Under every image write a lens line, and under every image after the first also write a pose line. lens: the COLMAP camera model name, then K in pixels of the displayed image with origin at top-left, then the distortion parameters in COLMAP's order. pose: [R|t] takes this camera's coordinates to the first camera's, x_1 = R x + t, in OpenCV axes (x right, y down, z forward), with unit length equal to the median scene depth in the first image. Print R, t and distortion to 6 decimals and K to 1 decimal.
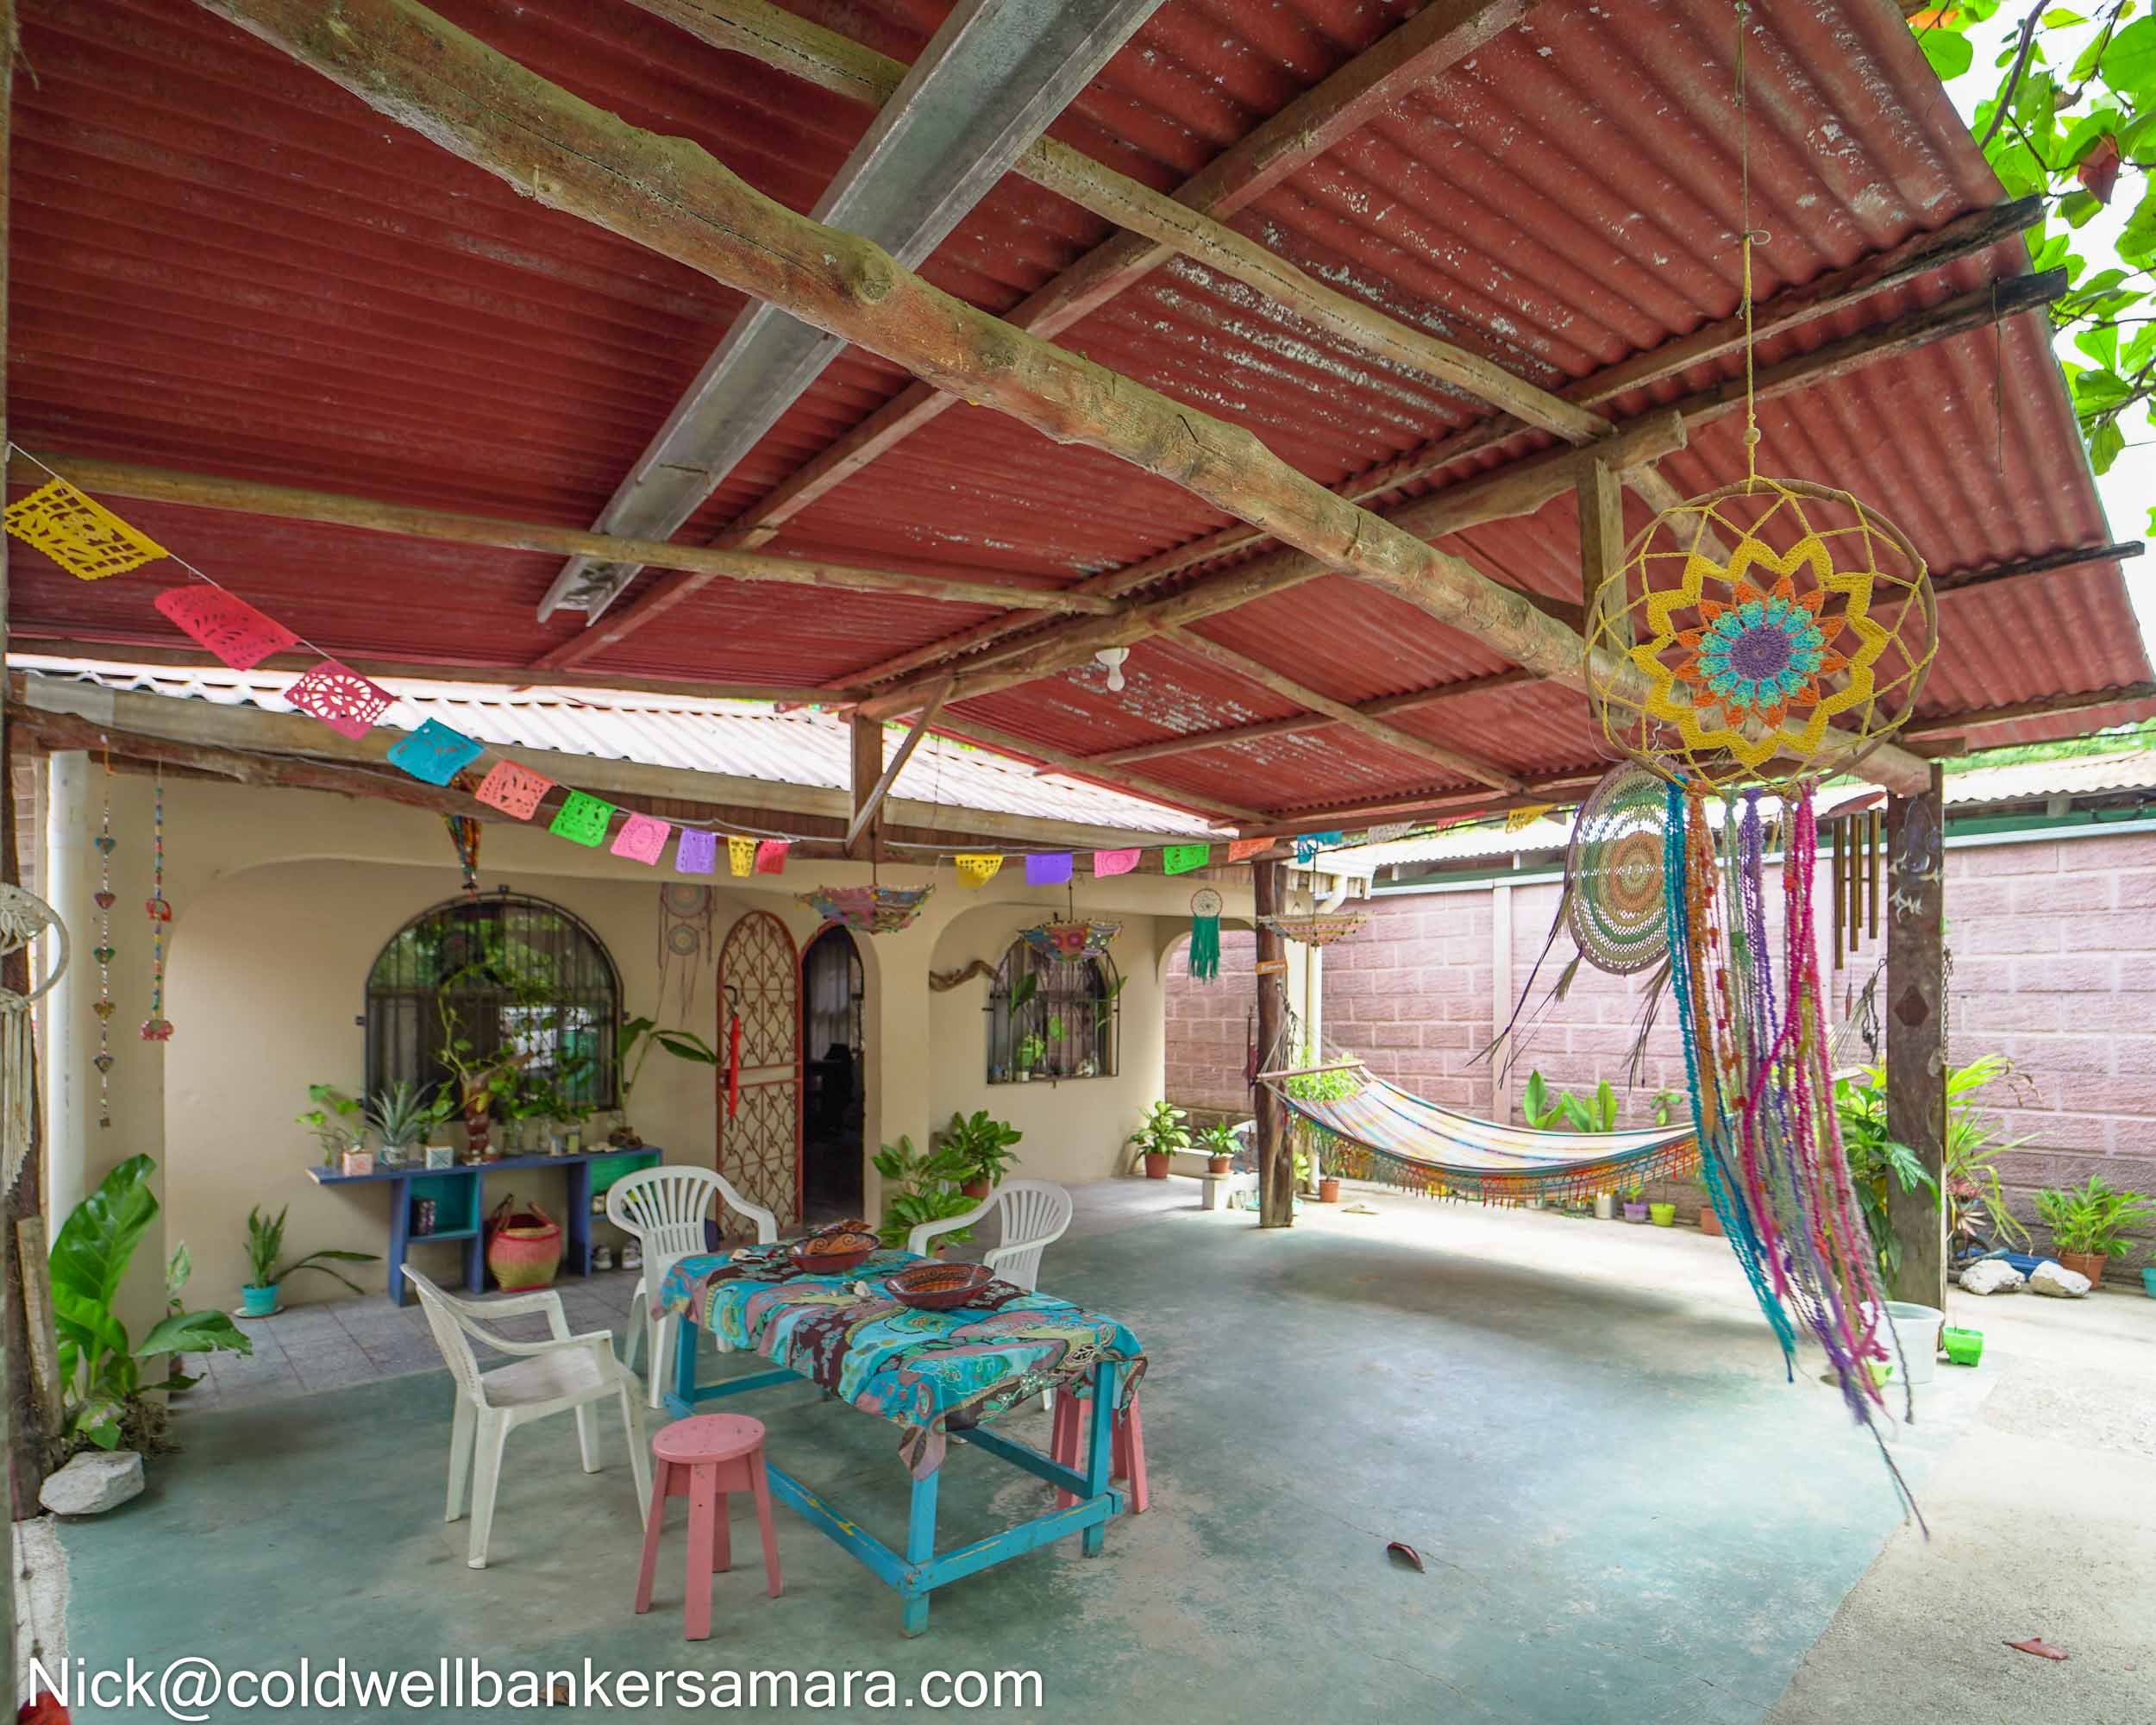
lens RADIAL K [[1105.4, 0, 1114.5], [0, 1105.4, 943.6], [0, 0, 1]] dist [-0.018002, -0.000113]
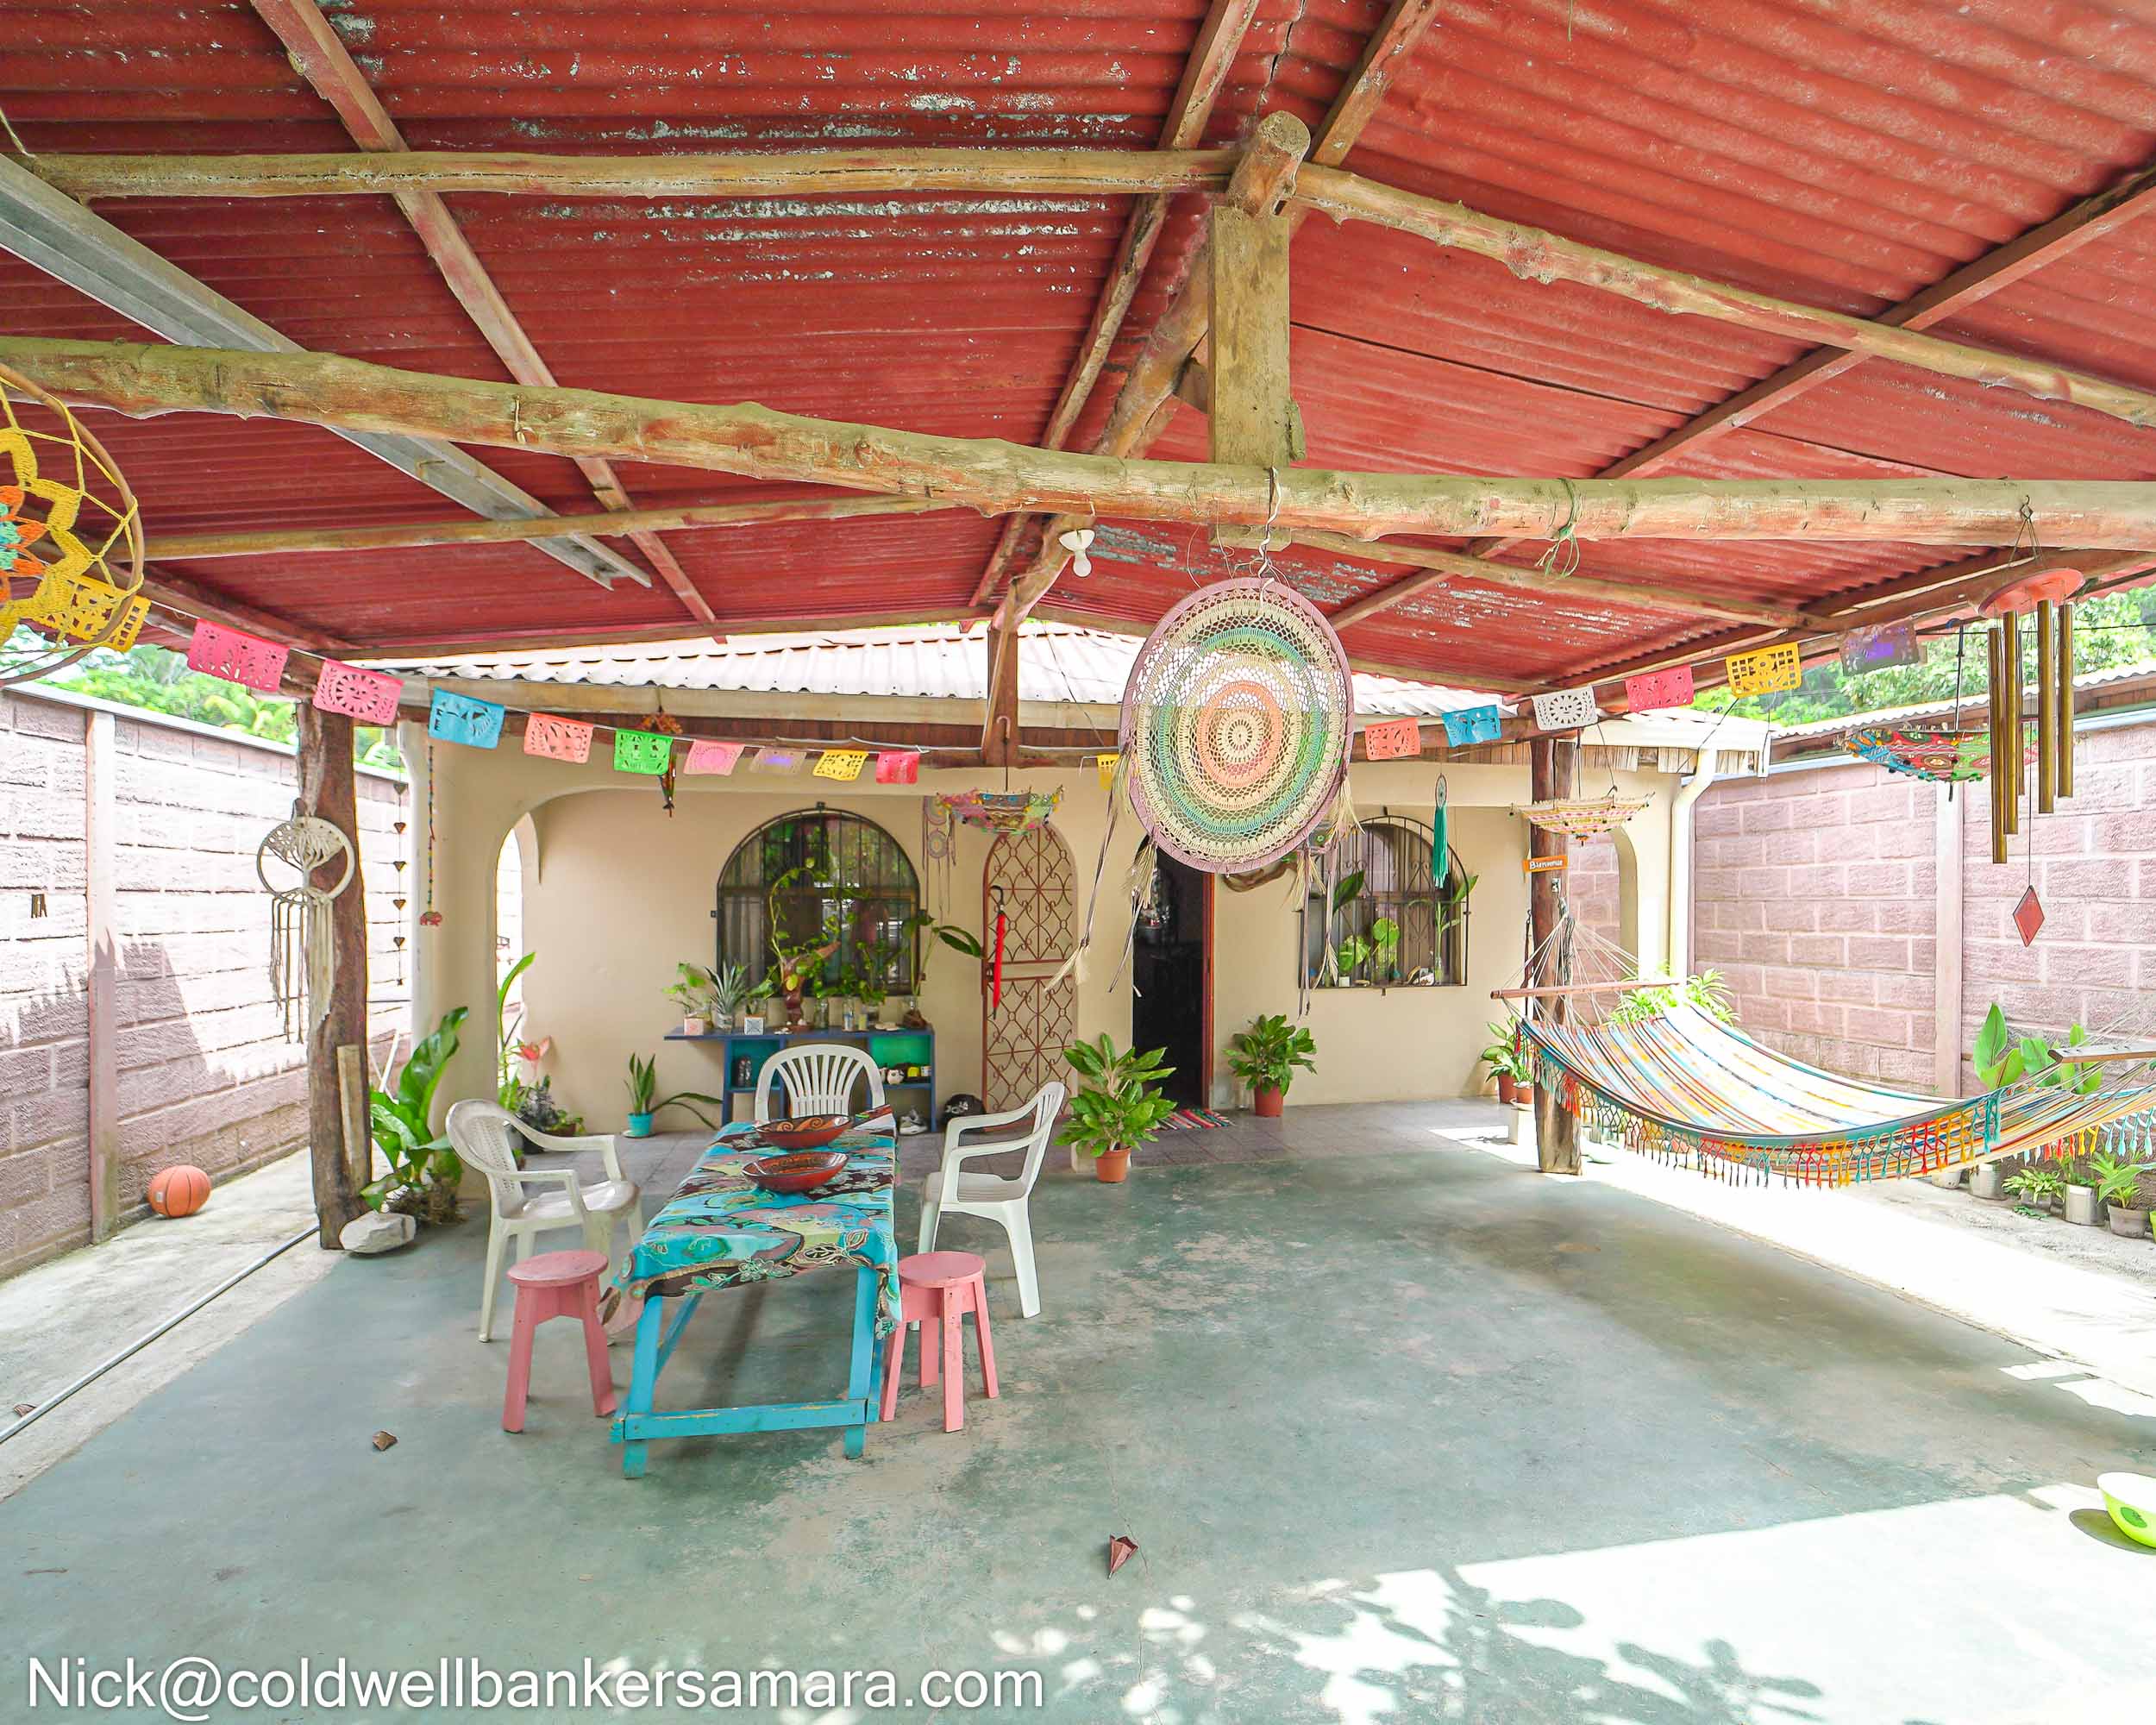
lens RADIAL K [[1105.4, 0, 1082.2], [0, 1105.4, 855.4], [0, 0, 1]] dist [-0.018002, -0.000113]
pose [[0.862008, -0.012676, -0.506736, 0.278516], [0.018467, 0.999809, 0.006404, 0.002761], [0.506558, -0.014878, 0.862078, 0.104524]]
